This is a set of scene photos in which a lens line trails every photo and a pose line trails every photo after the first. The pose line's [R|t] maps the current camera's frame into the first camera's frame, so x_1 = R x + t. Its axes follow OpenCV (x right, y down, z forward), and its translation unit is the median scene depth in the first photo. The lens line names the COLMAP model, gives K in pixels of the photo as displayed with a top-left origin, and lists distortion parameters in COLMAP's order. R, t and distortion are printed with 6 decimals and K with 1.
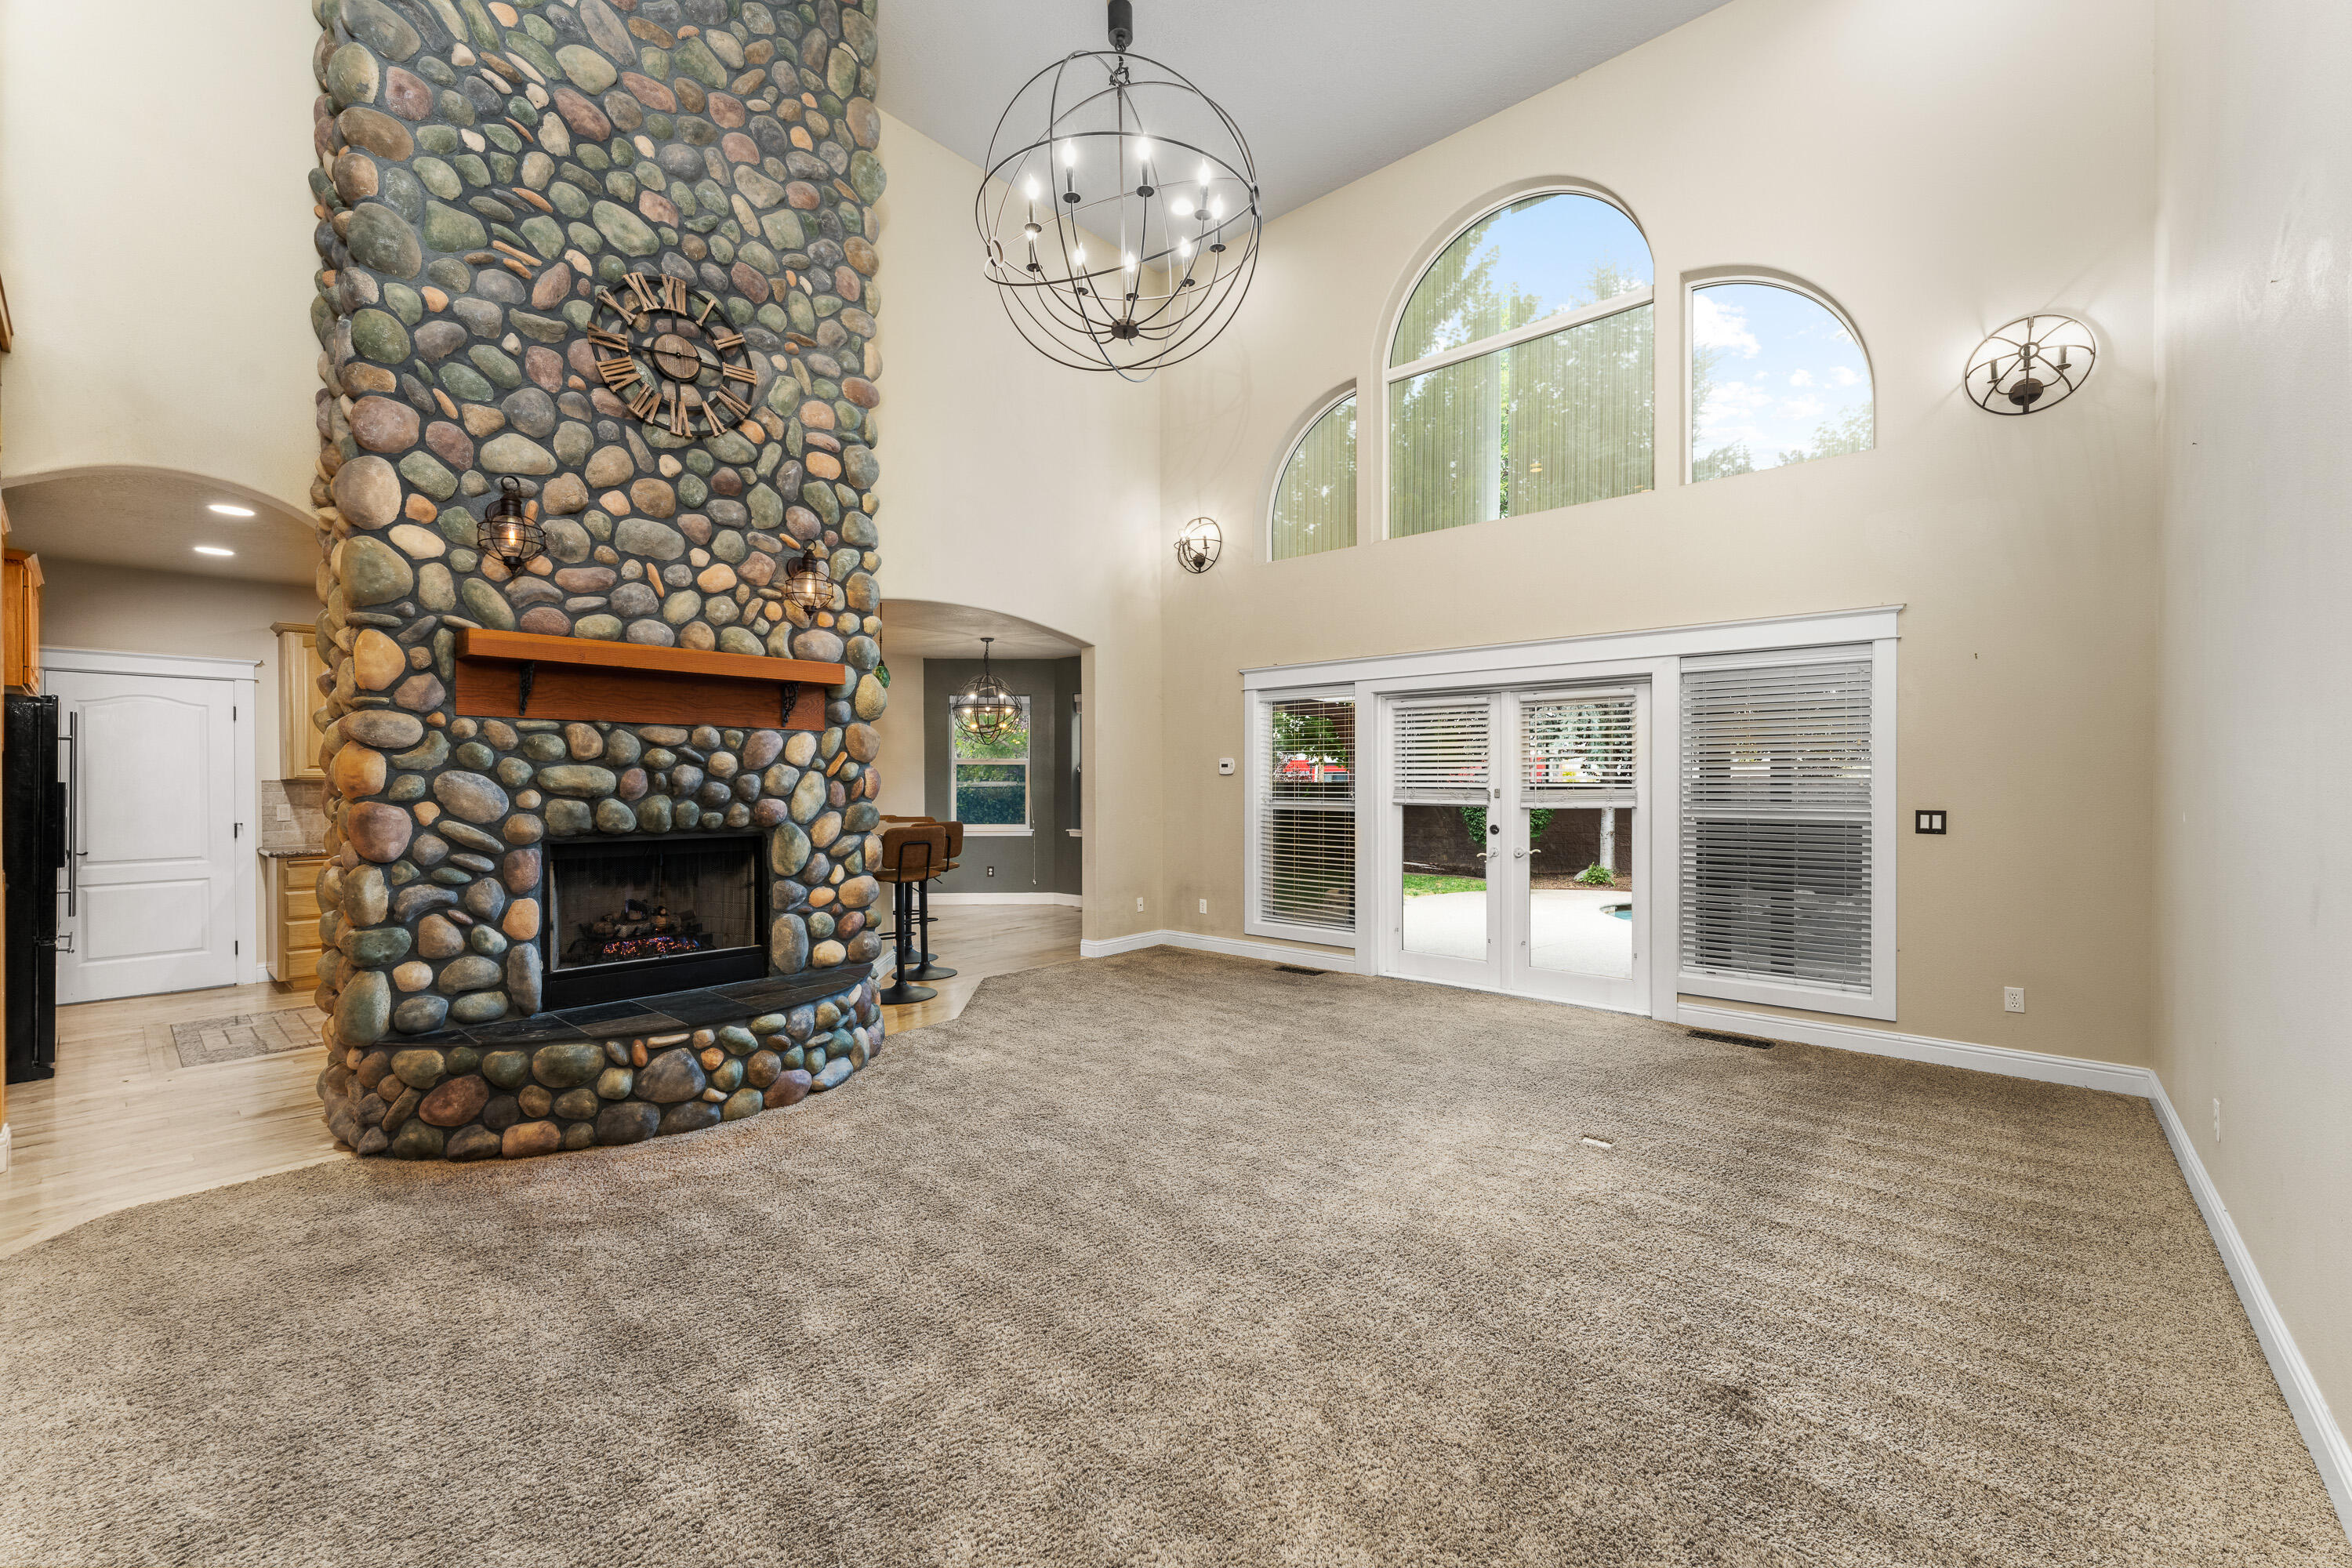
lens RADIAL K [[941.1, 0, 1172.1], [0, 941.1, 787.5], [0, 0, 1]] dist [-0.001393, -0.000236]
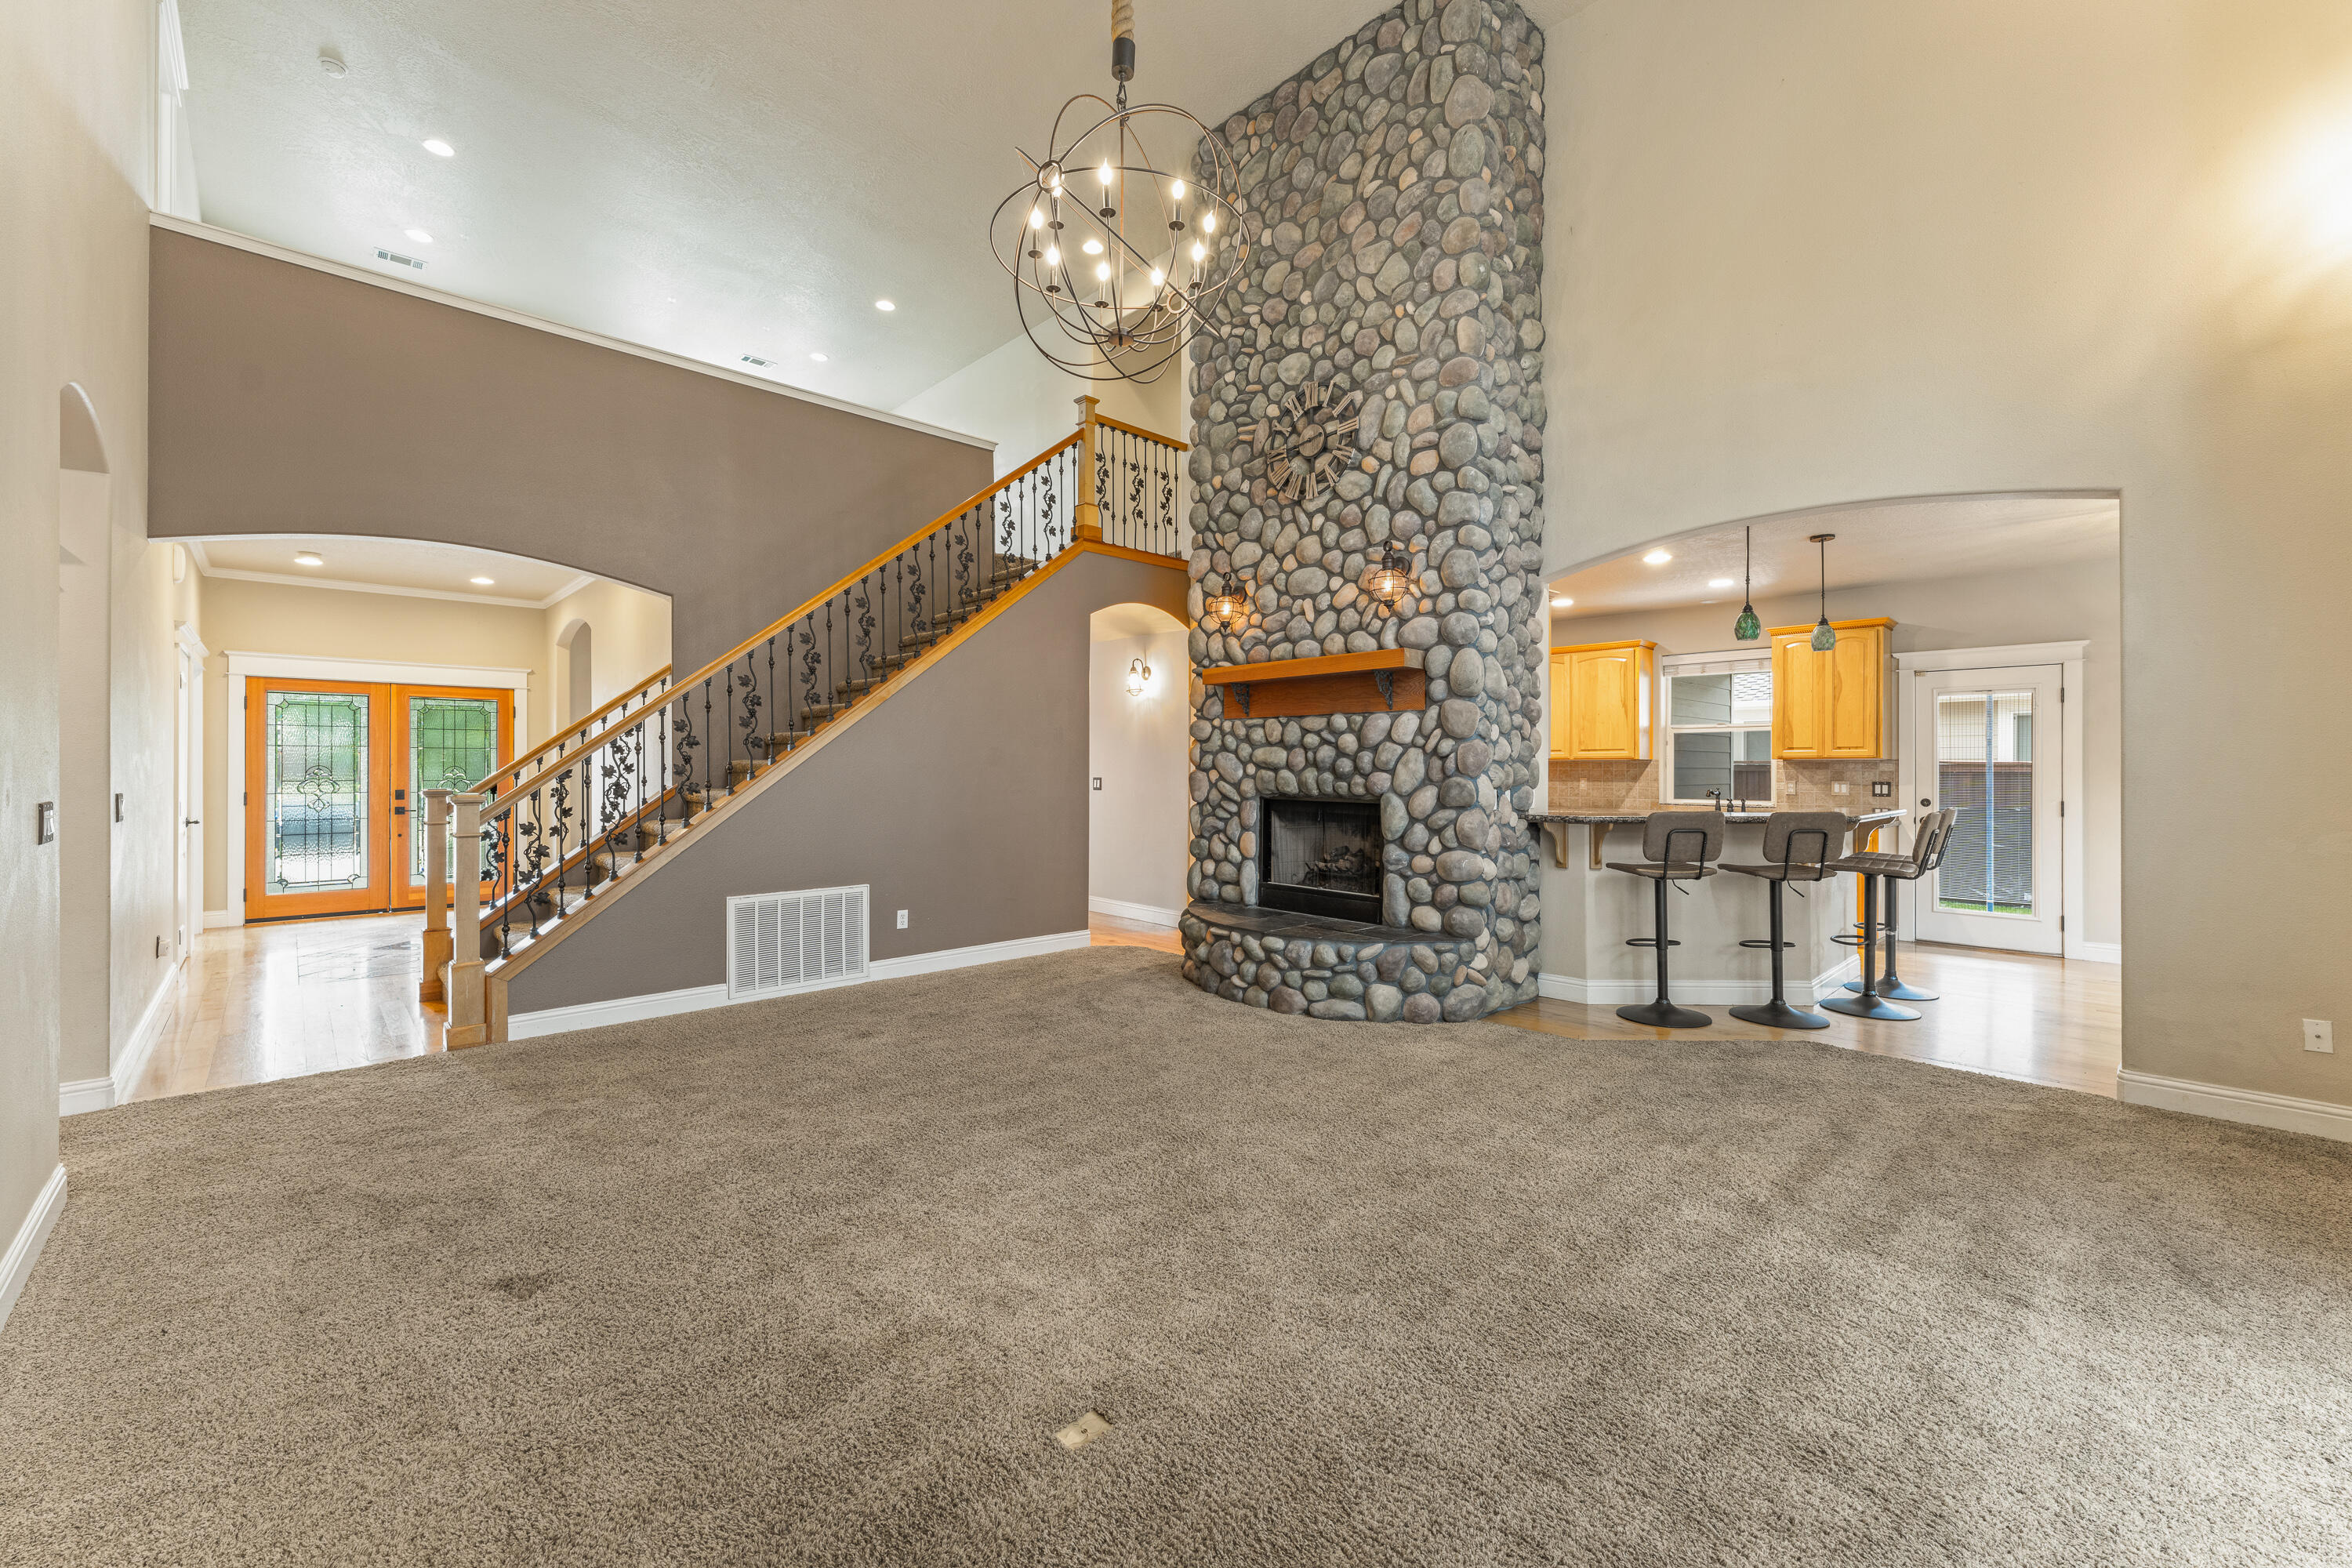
lens RADIAL K [[941.1, 0, 1176.2], [0, 941.1, 767.9], [0, 0, 1]] dist [-0.001393, -0.000236]
pose [[-0.091083, 0.002009, -0.995841, 0.796122], [-0.007167, 0.999971, 0.002673, 0.005236], [0.995817, 0.007381, -0.091066, 0.898224]]
